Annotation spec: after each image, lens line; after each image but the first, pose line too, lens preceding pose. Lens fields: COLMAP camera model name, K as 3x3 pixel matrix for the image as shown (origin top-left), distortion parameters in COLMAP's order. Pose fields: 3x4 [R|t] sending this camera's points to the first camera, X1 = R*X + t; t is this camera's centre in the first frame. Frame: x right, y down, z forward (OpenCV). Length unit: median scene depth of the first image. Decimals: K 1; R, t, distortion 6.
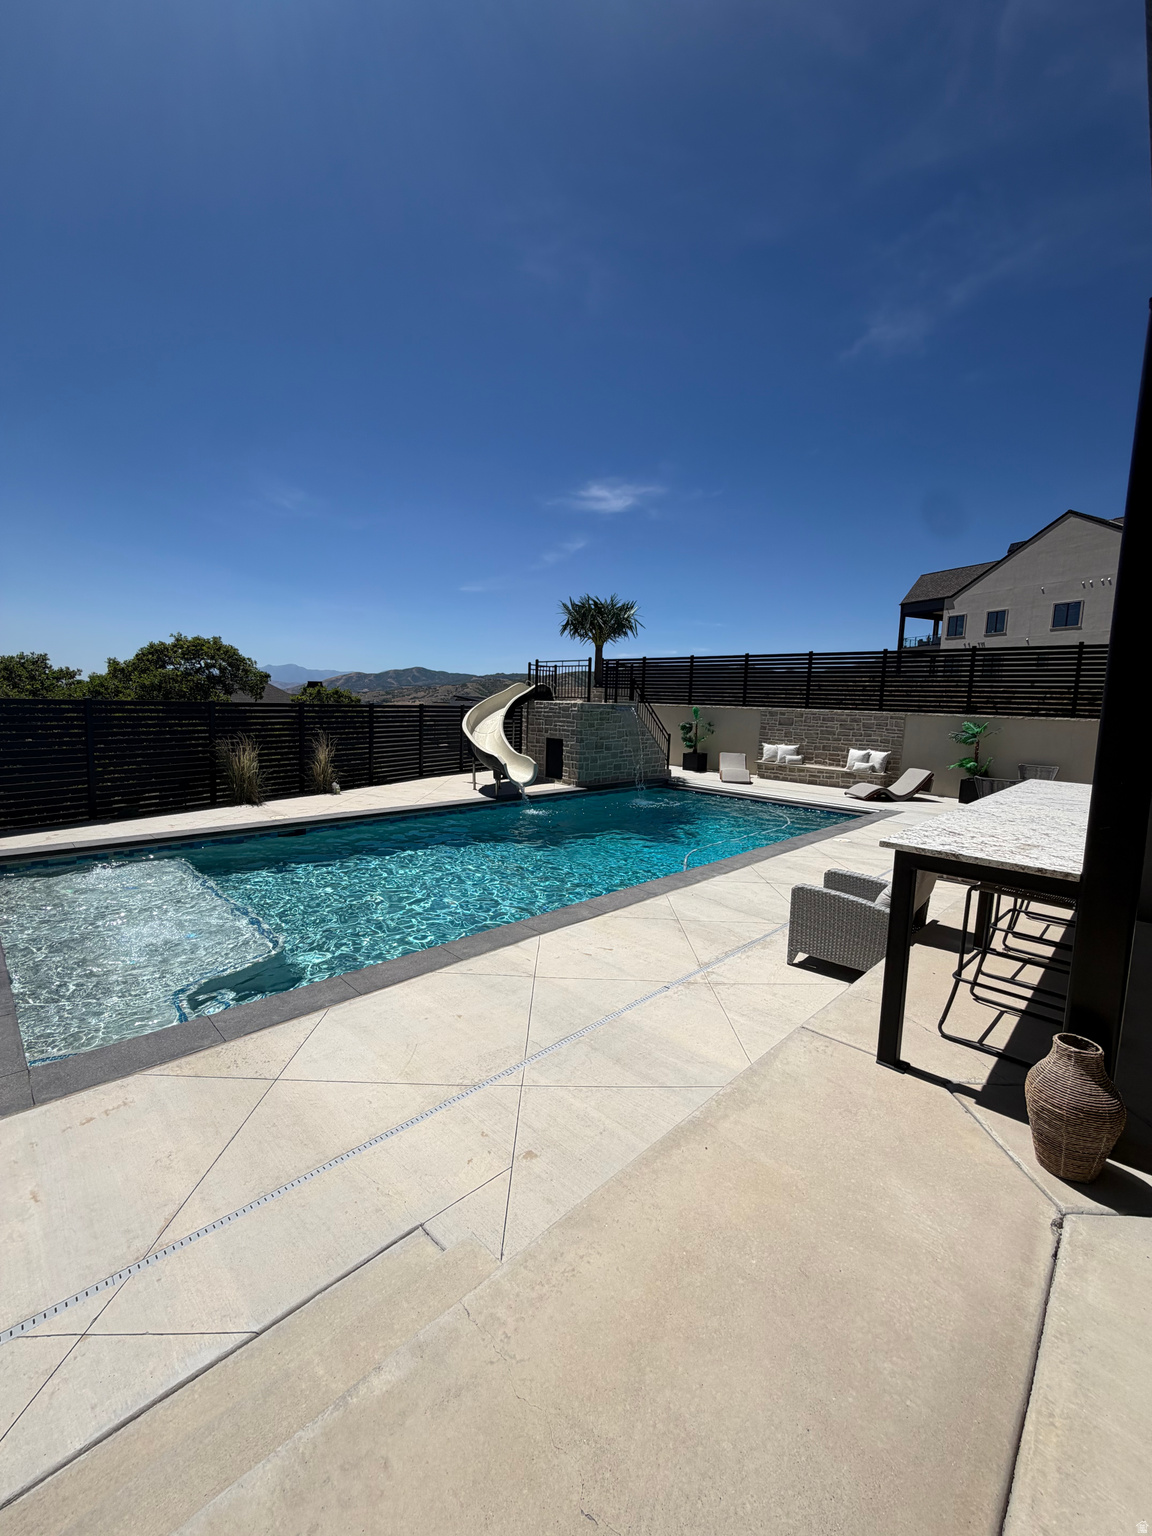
lens RADIAL K [[613.1, 0, 578.8], [0, 613.1, 765.3], [0, 0, 1]] dist [-0.000629, 0.000603]
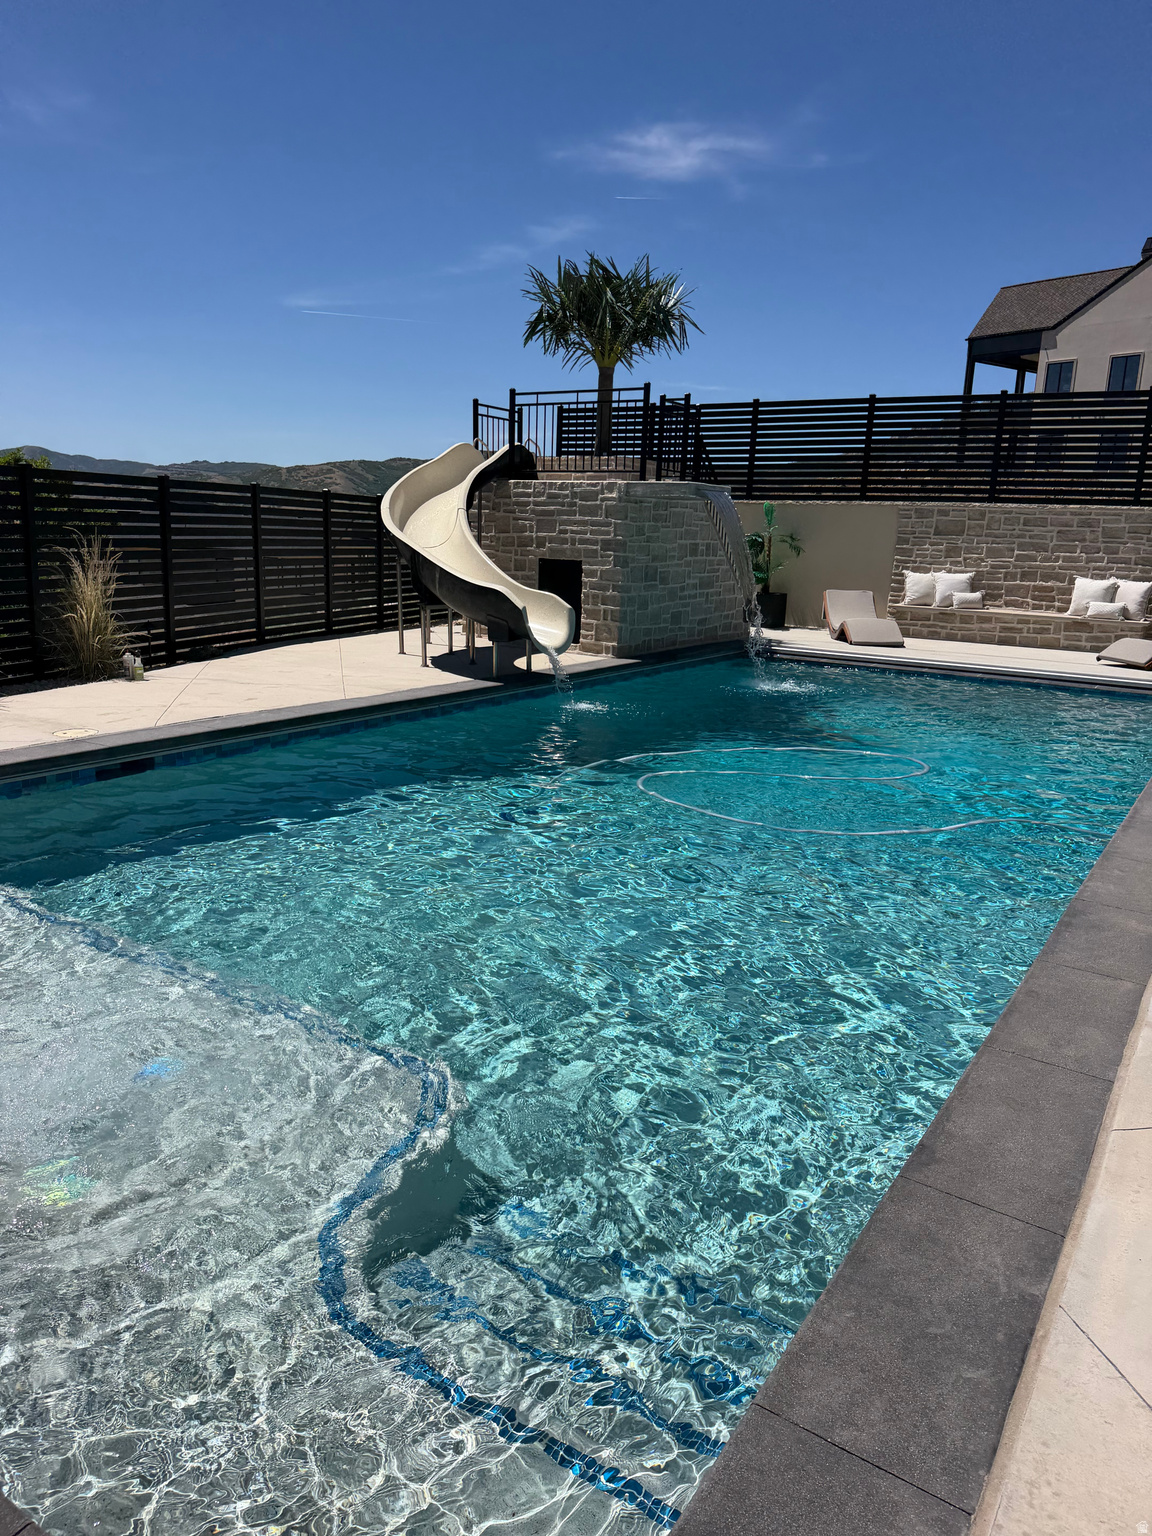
lens RADIAL K [[1064.7, 0, 570.1], [0, 1064.7, 790.2], [0, 0, 1]] dist [0.044698, -0.053148]
pose [[0.982087, -0.044981, 0.182980, -0.177013], [0.018615, 0.989499, 0.143334, 0.015133], [-0.187506, -0.137360, 0.972612, 0.135352]]
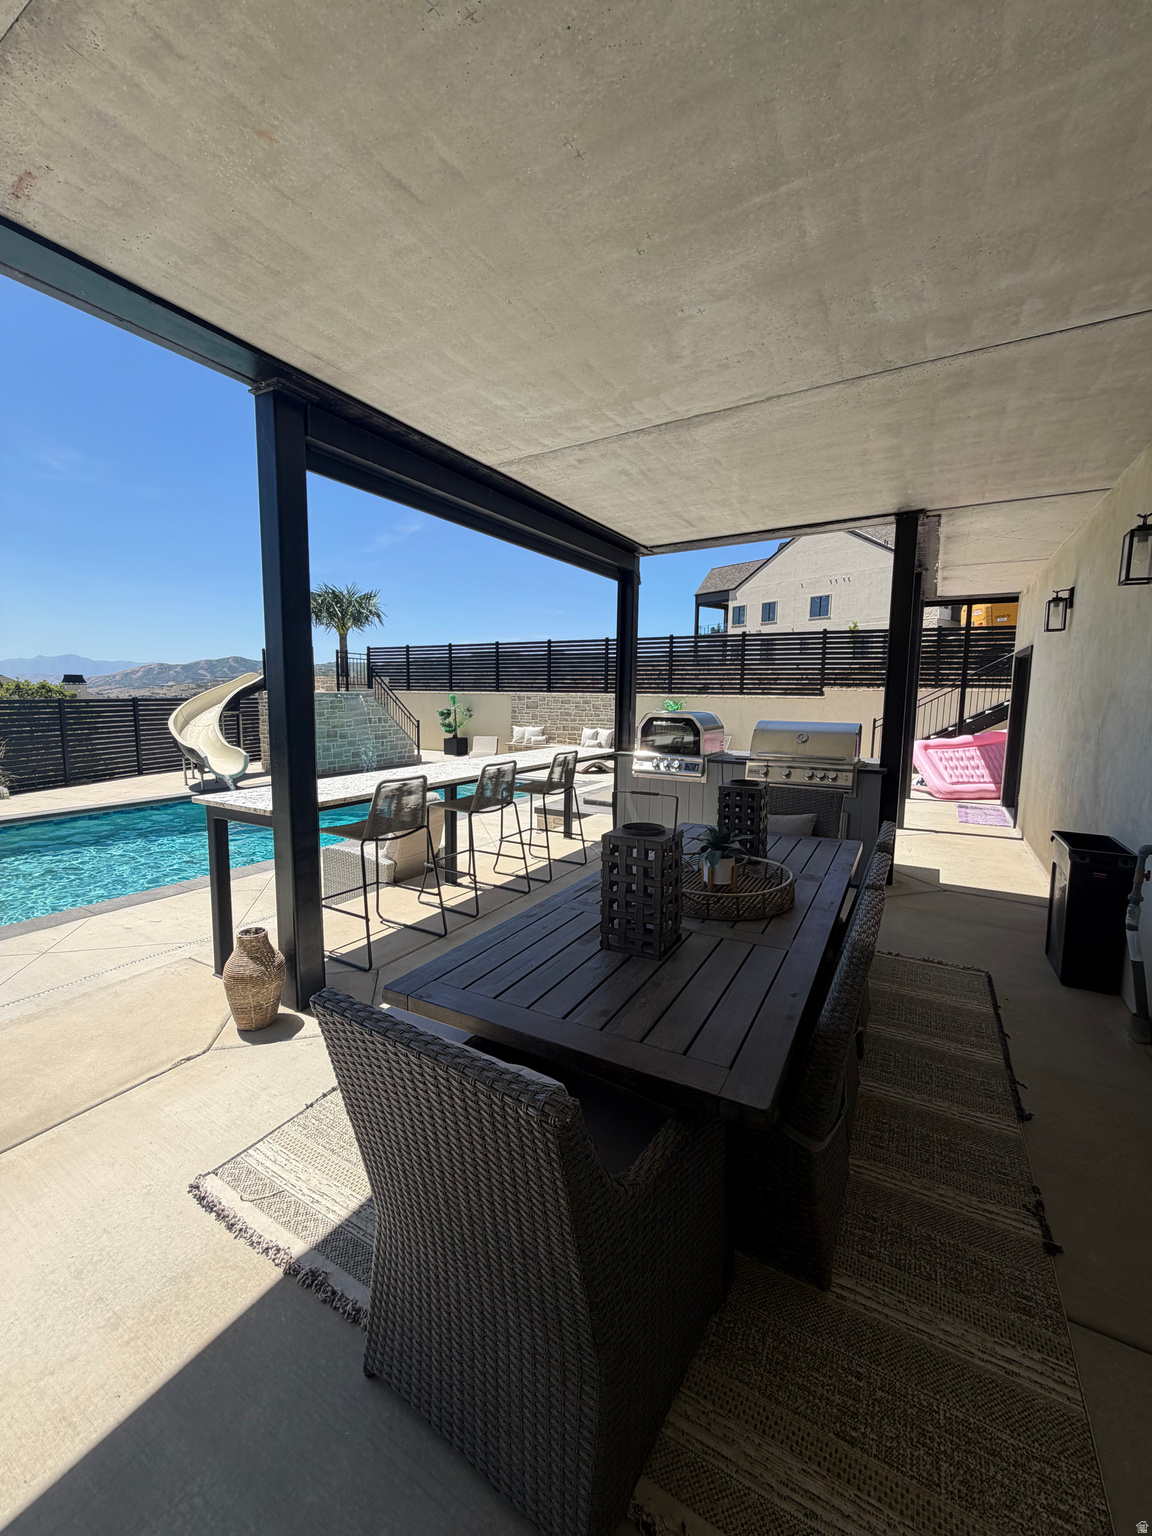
lens RADIAL K [[613.1, 0, 576.8], [0, 613.1, 765.5], [0, 0, 1]] dist [-0.000629, 0.000603]
pose [[0.968979, -0.052894, 0.241416, 0.159606], [0.047845, 0.998497, 0.026733, 0.010237], [-0.242467, -0.014353, 0.970054, -0.067241]]
